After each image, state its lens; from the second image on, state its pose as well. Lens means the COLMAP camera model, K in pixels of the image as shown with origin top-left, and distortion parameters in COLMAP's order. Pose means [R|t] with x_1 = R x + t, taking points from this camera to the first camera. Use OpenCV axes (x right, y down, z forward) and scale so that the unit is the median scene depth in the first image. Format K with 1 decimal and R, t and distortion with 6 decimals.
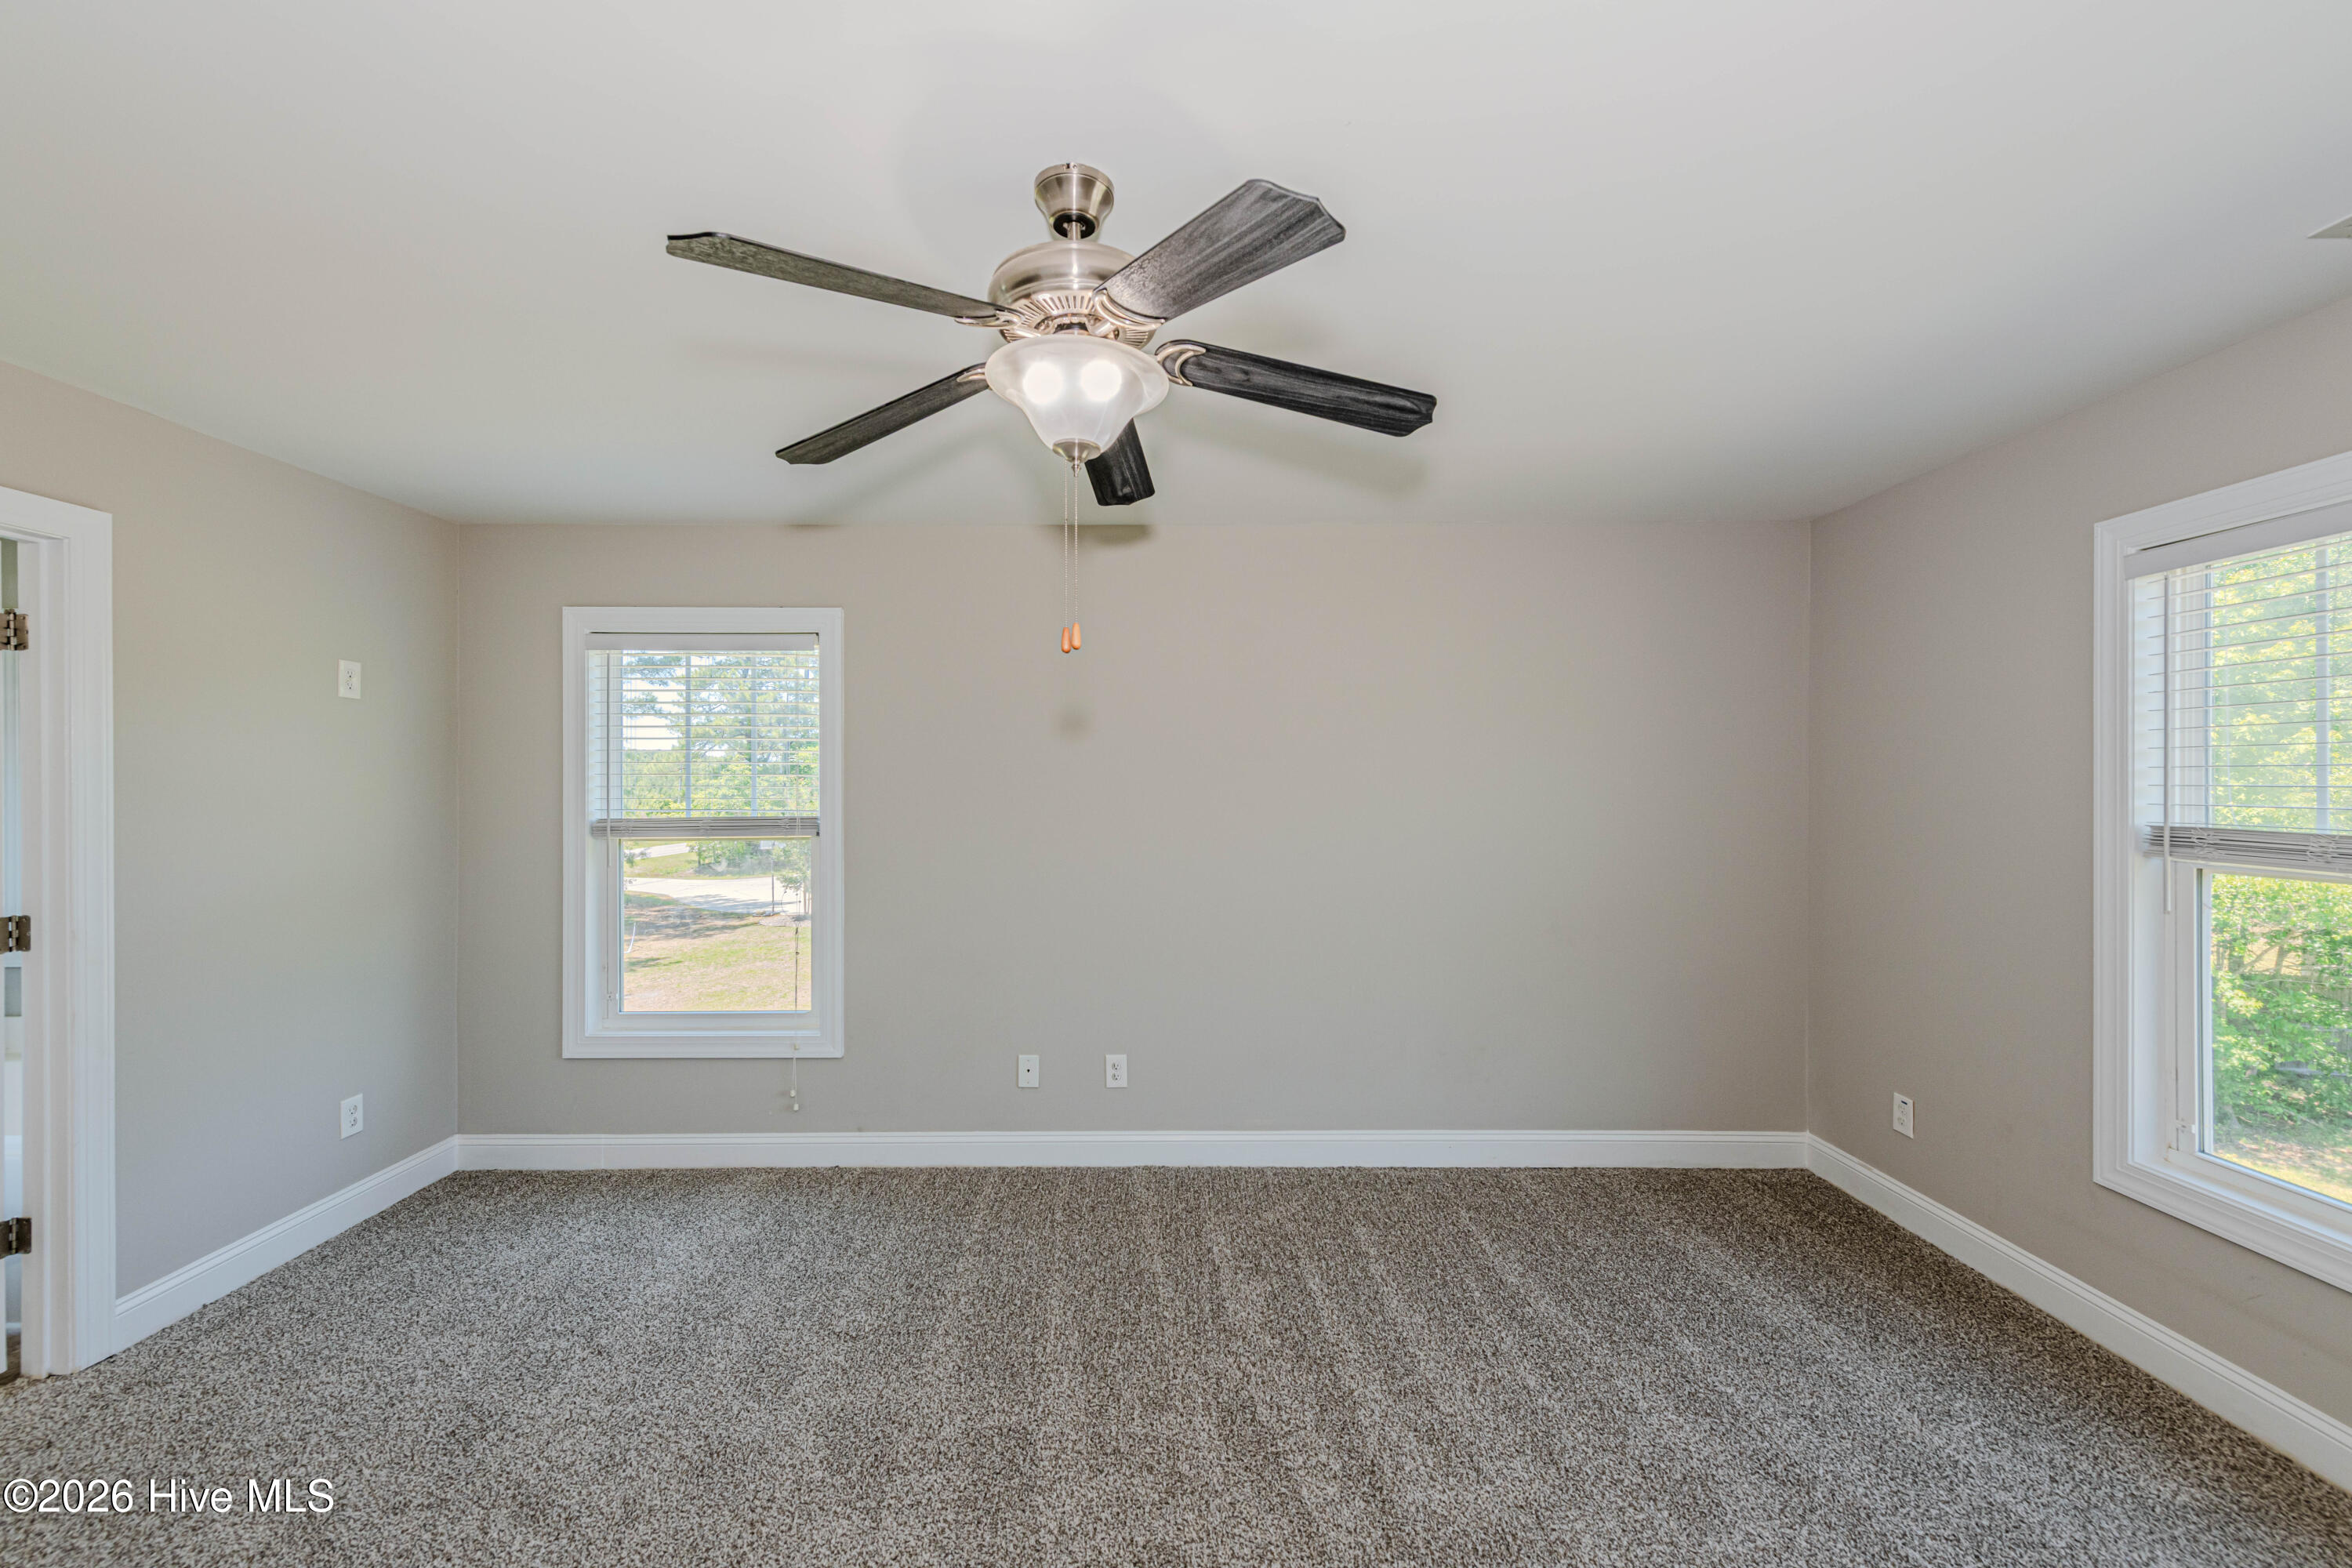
lens RADIAL K [[919.4, 0, 1175.8], [0, 919.4, 786.1], [0, 0, 1]] dist [0.009033, -0.003394]
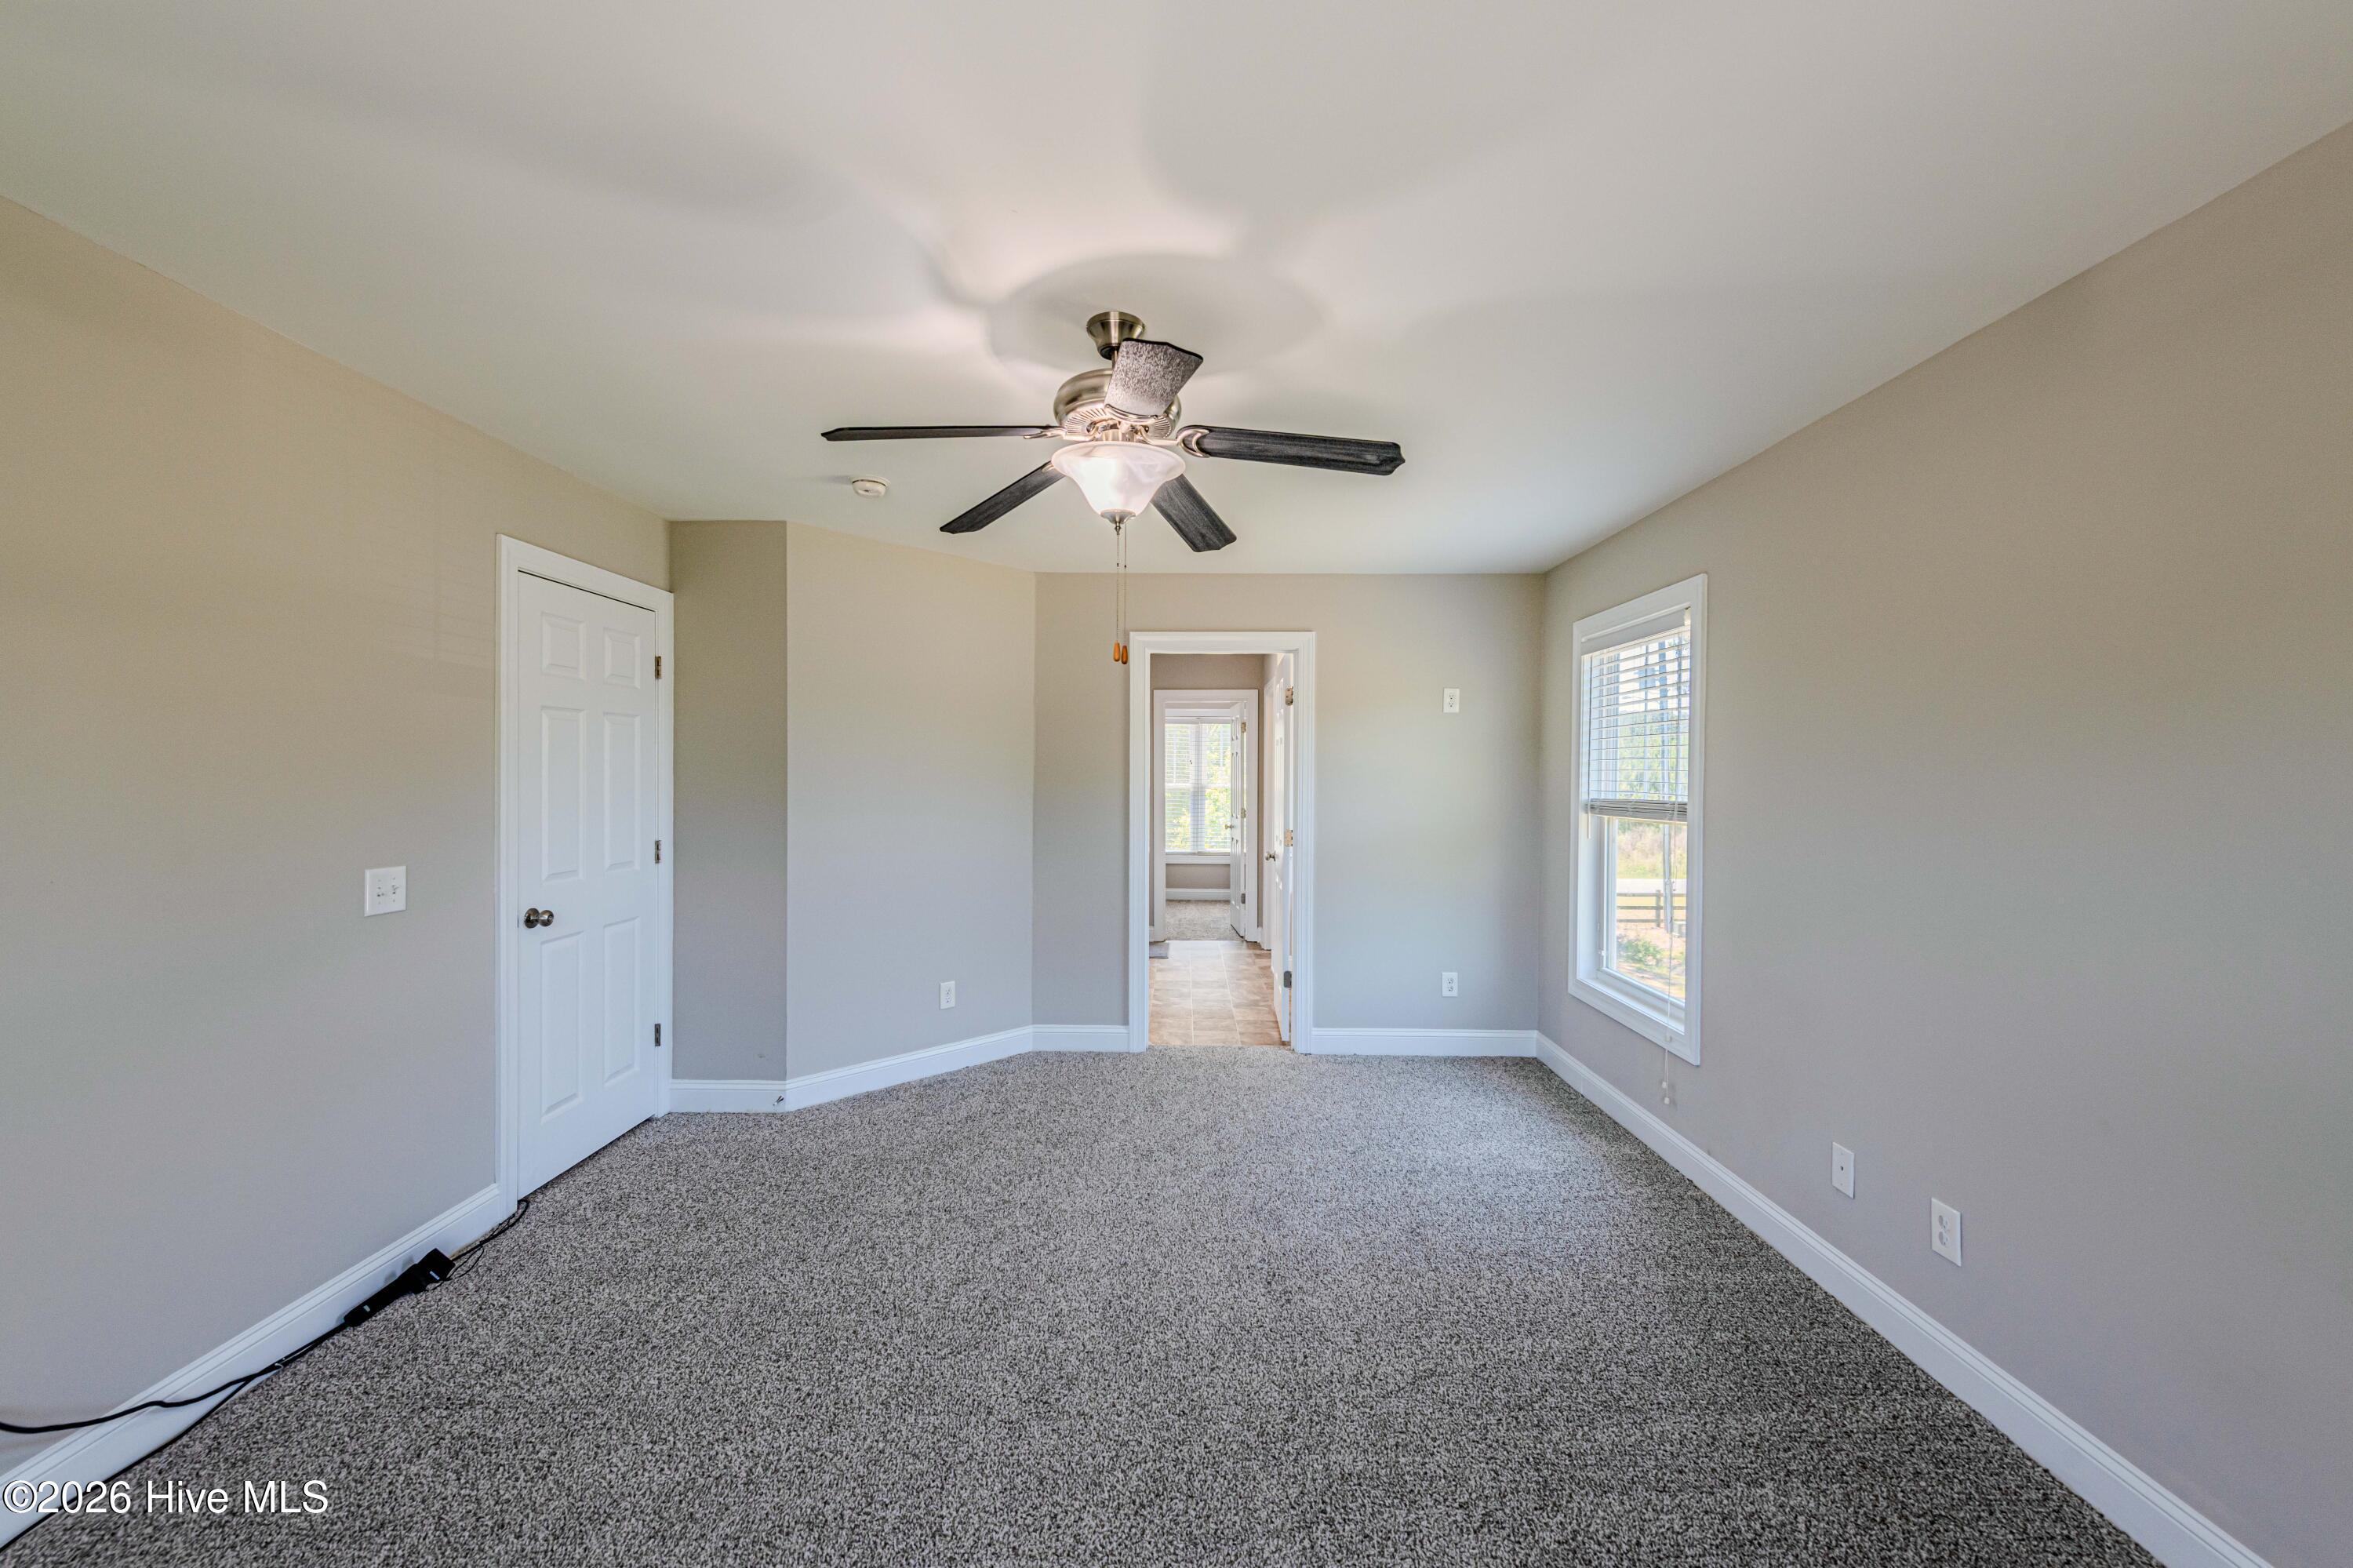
lens RADIAL K [[919.8, 0, 1167.4], [0, 919.8, 779.4], [0, 0, 1]] dist [0.009033, -0.003394]
pose [[-0.016527, 0.011135, -0.999801, 0.642475], [-0.002781, 0.999934, 0.011182, 0.000051], [0.999860, 0.002965, -0.016495, 0.552423]]
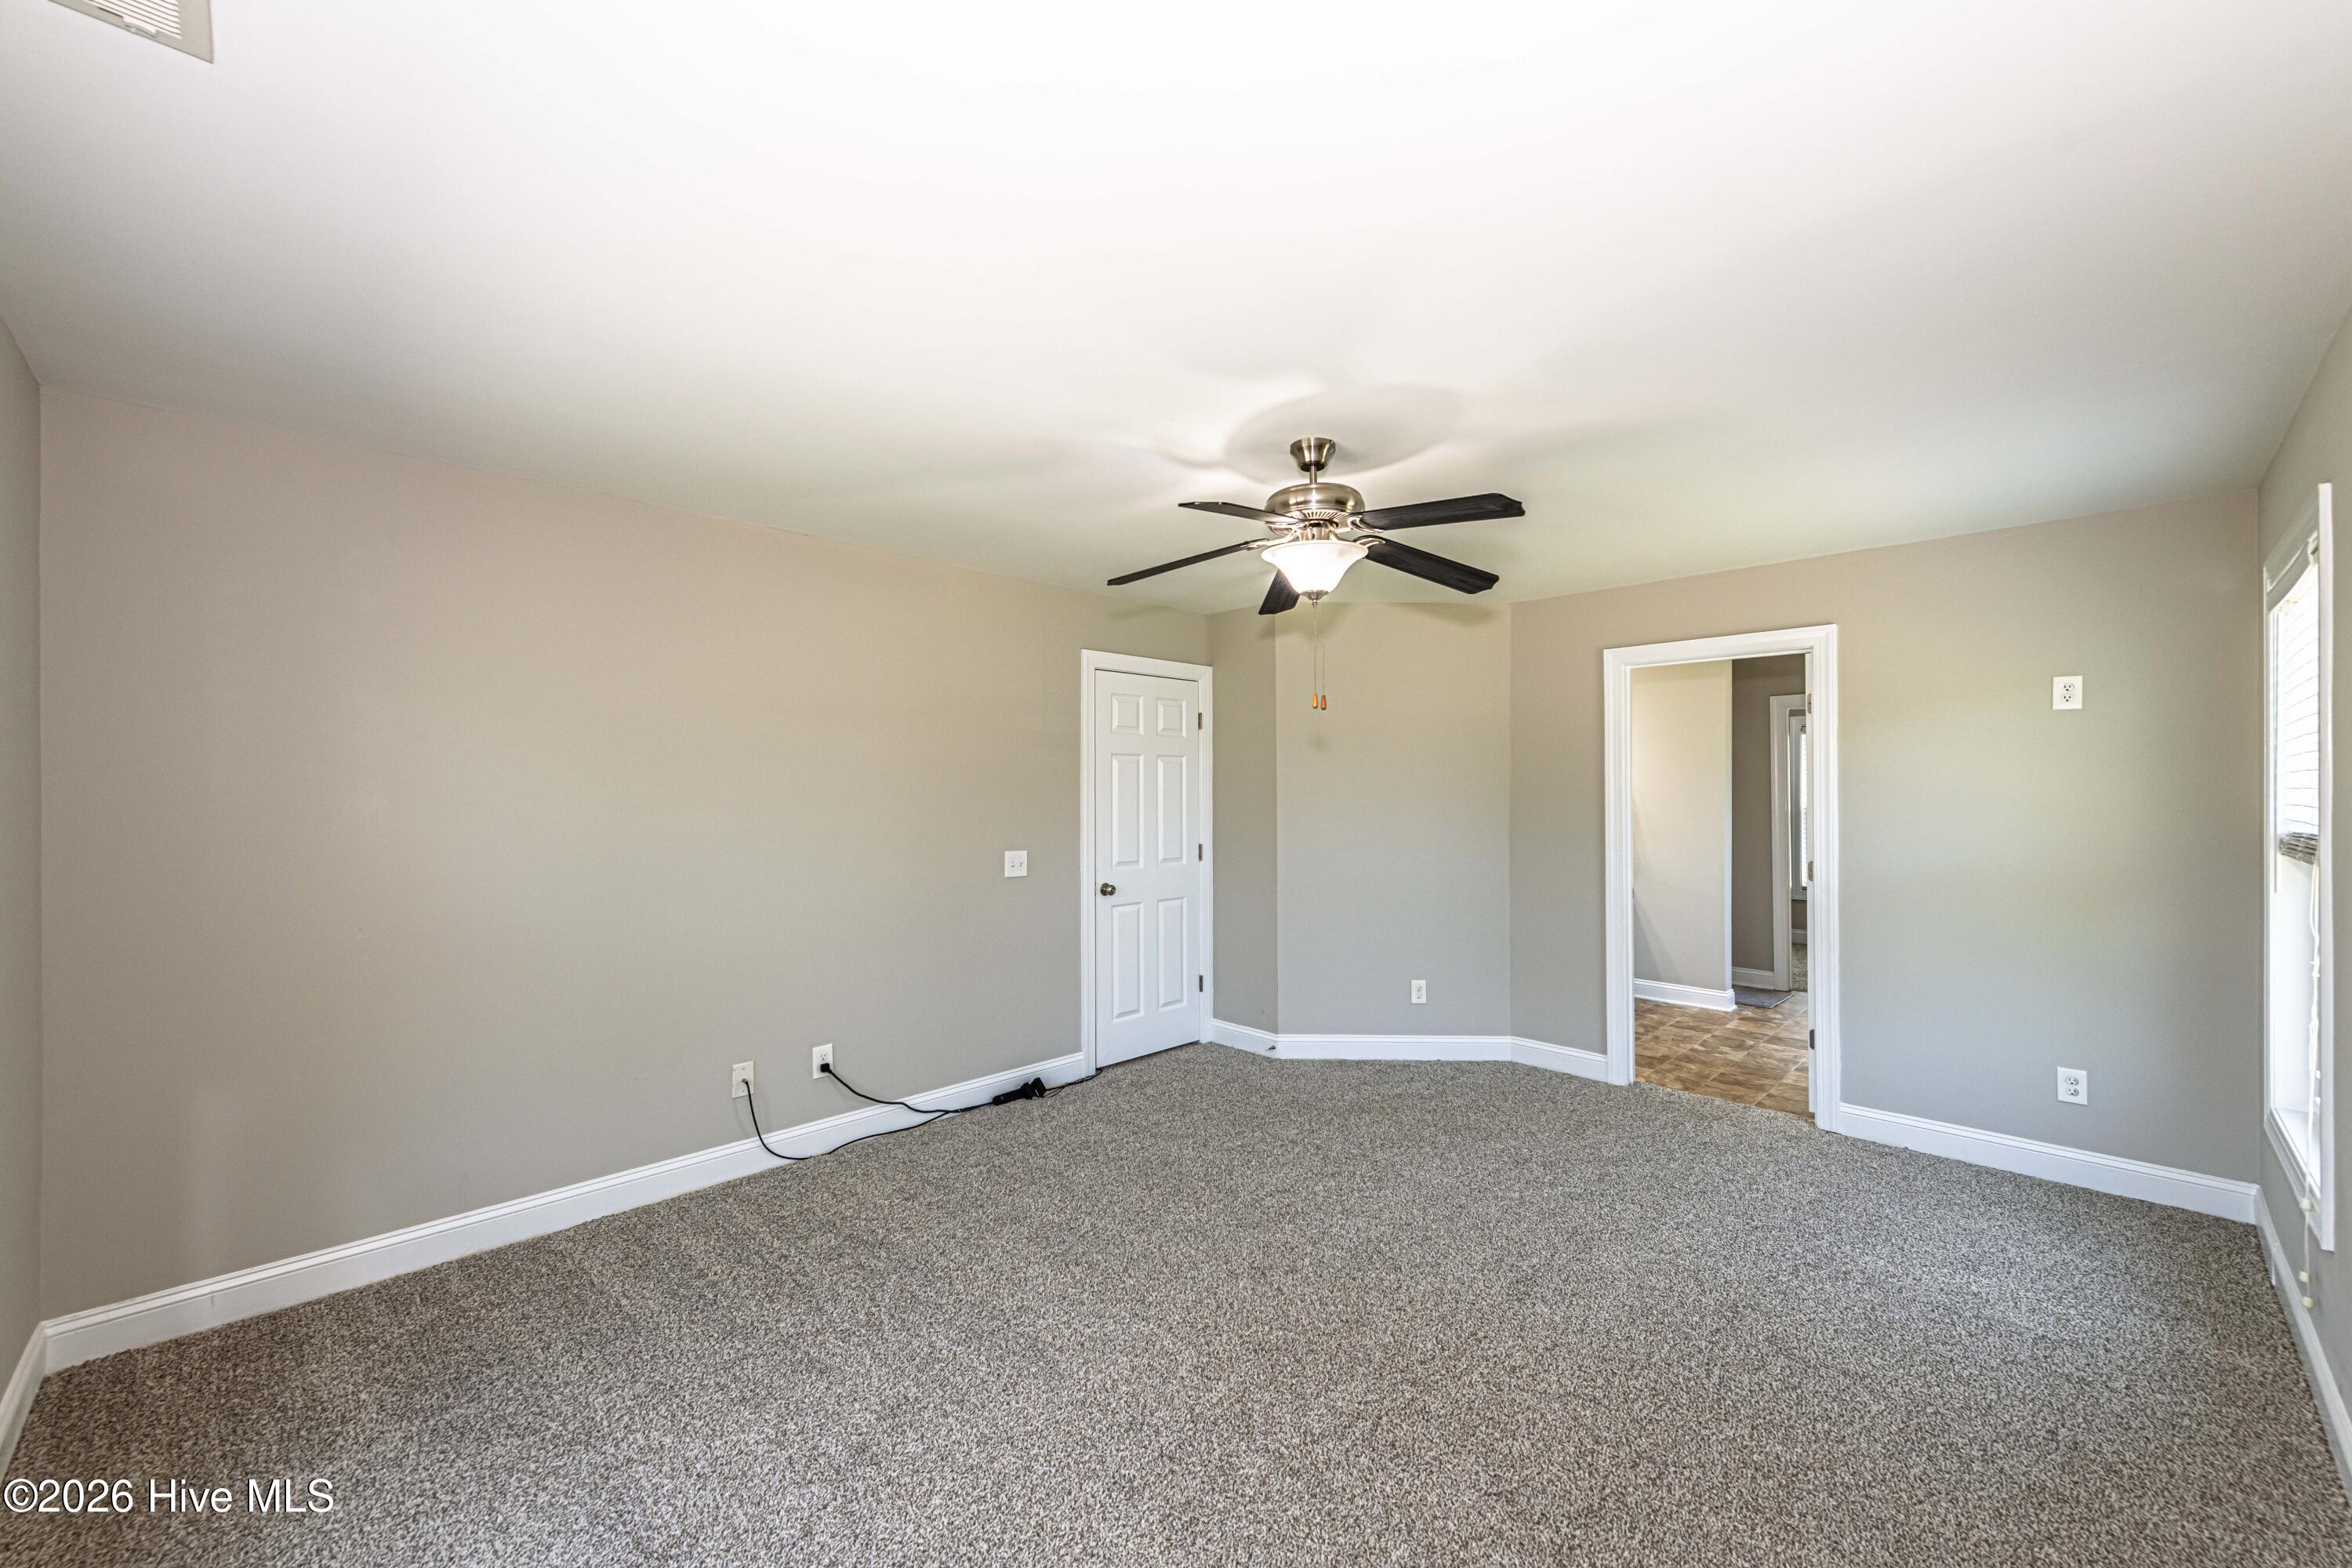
lens RADIAL K [[919.4, 0, 1168.2], [0, 919.4, 781.7], [0, 0, 1]] dist [0.009033, -0.003394]
pose [[-0.720583, -0.003176, -0.693361, 0.658906], [0.005158, 0.999937, -0.009942, -0.002745], [0.693349, -0.010741, -0.720522, 1.048168]]
